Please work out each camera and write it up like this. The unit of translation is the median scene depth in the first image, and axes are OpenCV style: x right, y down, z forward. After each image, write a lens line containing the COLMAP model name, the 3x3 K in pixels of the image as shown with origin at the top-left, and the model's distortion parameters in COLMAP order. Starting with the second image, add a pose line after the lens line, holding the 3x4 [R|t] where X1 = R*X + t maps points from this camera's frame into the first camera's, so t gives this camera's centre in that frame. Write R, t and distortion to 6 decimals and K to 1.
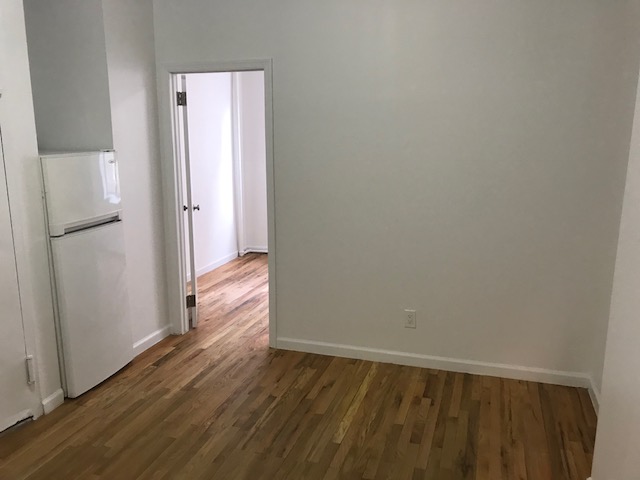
lens RADIAL K [[527.6, 0, 319.7], [0, 527.6, 241.1], [0, 0, 1]] dist [-0.001712, 0.000464]
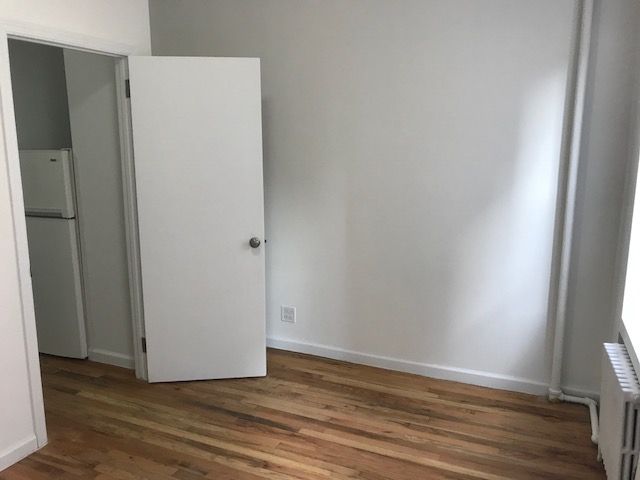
lens RADIAL K [[527.6, 0, 321.0], [0, 527.6, 235.1], [0, 0, 1]] dist [-0.001712, 0.000464]
pose [[-0.084475, 0.189631, -0.978215, 0.426818], [-0.205929, 0.957207, 0.203342, -0.234610], [0.974914, 0.218620, -0.041810, 1.131537]]
